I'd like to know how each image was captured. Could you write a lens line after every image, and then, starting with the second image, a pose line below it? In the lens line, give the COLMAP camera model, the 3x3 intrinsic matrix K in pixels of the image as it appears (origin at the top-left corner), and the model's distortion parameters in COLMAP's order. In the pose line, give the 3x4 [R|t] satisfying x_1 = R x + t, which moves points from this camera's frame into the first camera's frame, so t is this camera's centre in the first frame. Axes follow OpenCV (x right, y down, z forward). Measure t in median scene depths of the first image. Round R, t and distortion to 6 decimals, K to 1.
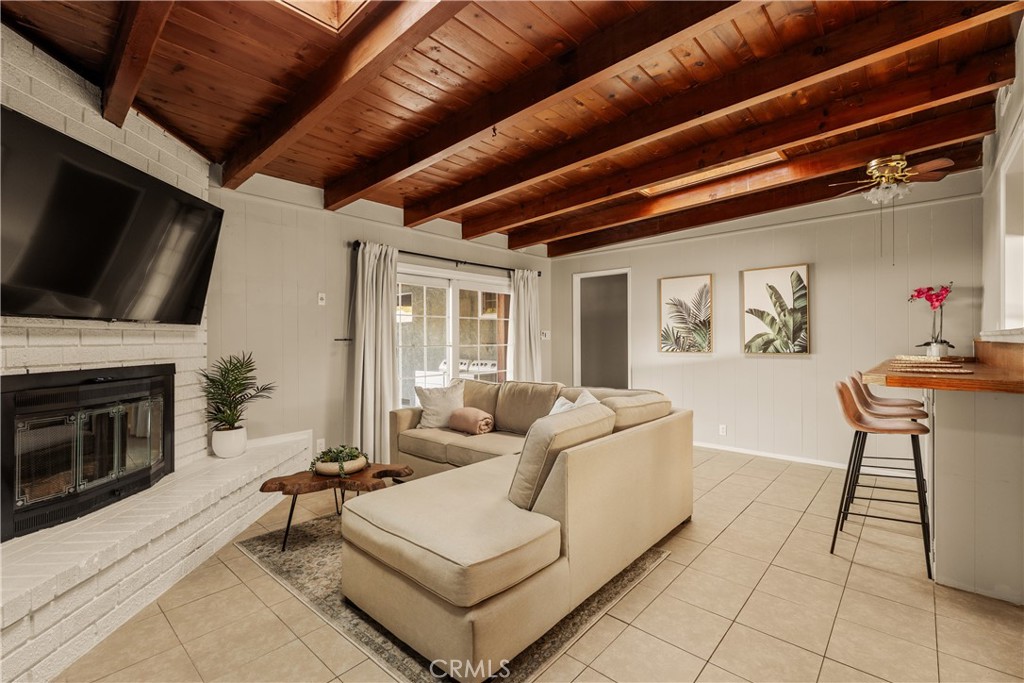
lens RADIAL K [[461.1, 0, 512.0], [0, 461.1, 341.5], [0, 0, 1]] dist [-0.002517, -0.000228]
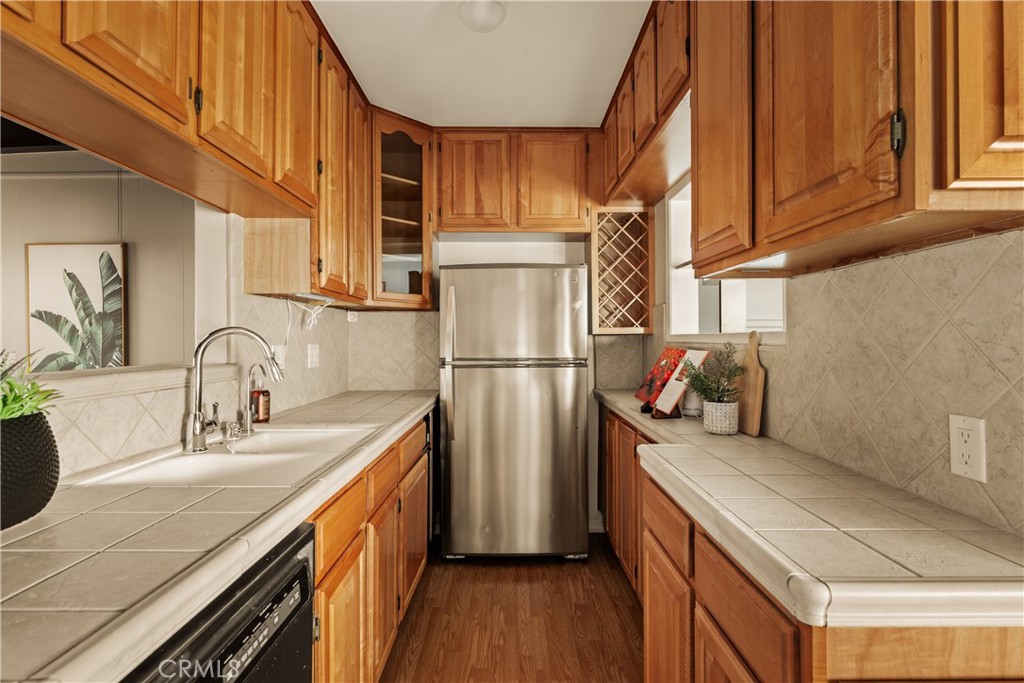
lens RADIAL K [[495.5, 0, 512.0], [0, 495.5, 341.5], [0, 0, 1]] dist [-0.004471, -0.000701]
pose [[0.752490, -0.003419, 0.658595, 0.563471], [0.004794, 0.999988, -0.000286, -0.029539], [-0.658586, 0.003373, 0.752498, 0.141567]]
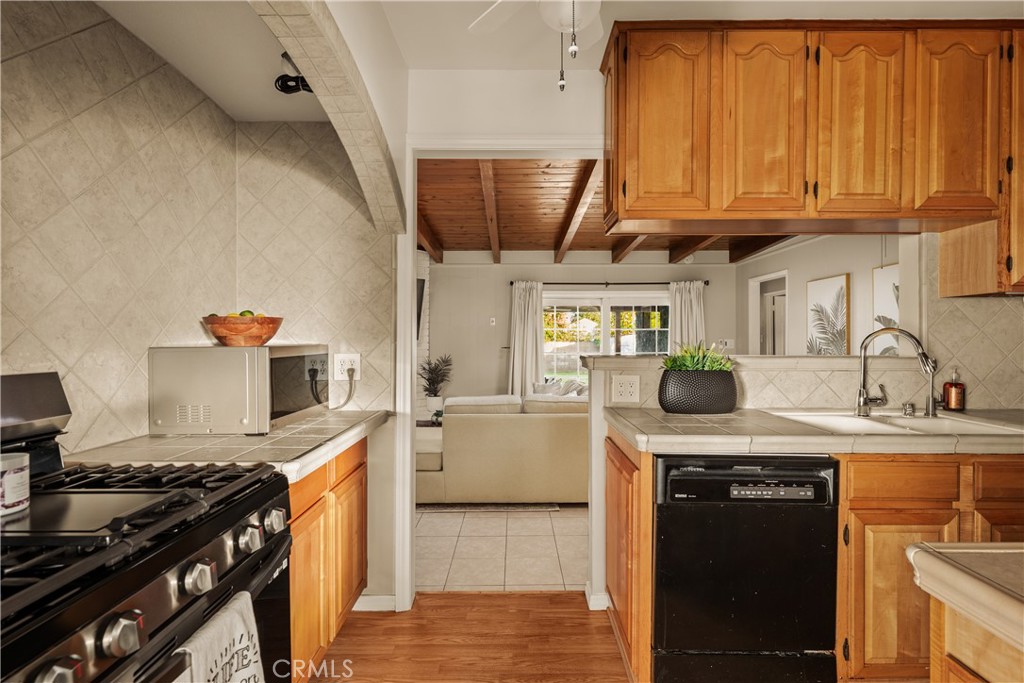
lens RADIAL K [[495.5, 0, 512.0], [0, 495.5, 341.5], [0, 0, 1]] dist [-0.004471, -0.000701]
pose [[0.646426, 0.008096, -0.762934, 0.765932], [-0.005498, 0.999967, 0.005952, -0.029239], [0.762957, 0.000347, 0.646449, -0.025238]]
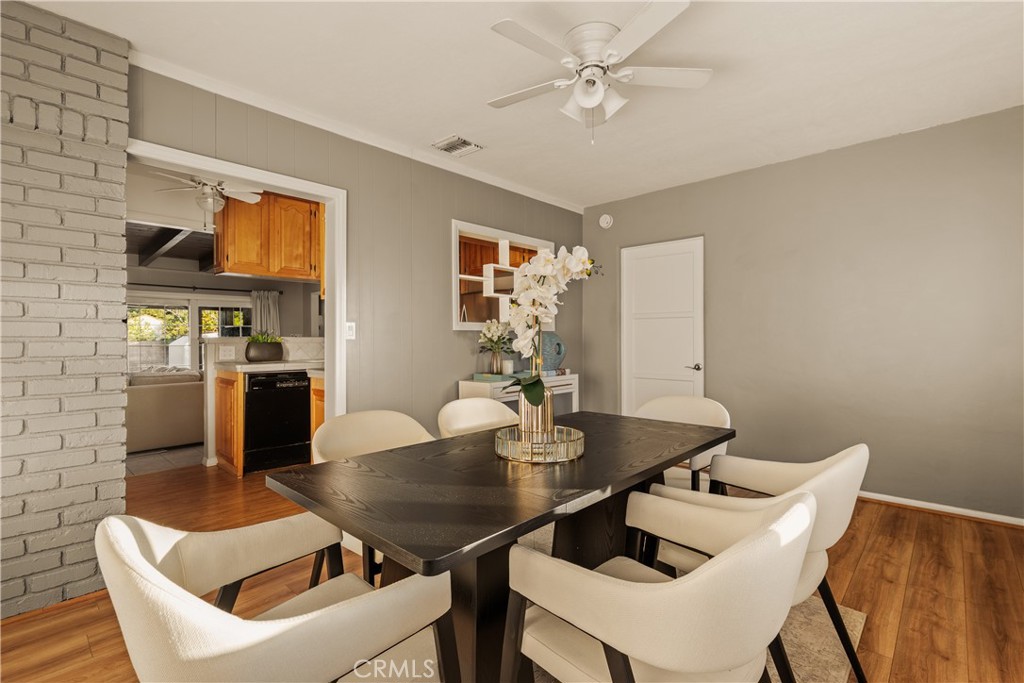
lens RADIAL K [[461.1, 0, 512.0], [0, 461.1, 341.5], [0, 0, 1]] dist [-0.002517, -0.000228]
pose [[0.998856, 0.002373, -0.047761, 1.027470], [-0.002150, 0.999987, 0.004713, -0.011461], [0.047771, -0.004605, 0.998848, -0.436203]]
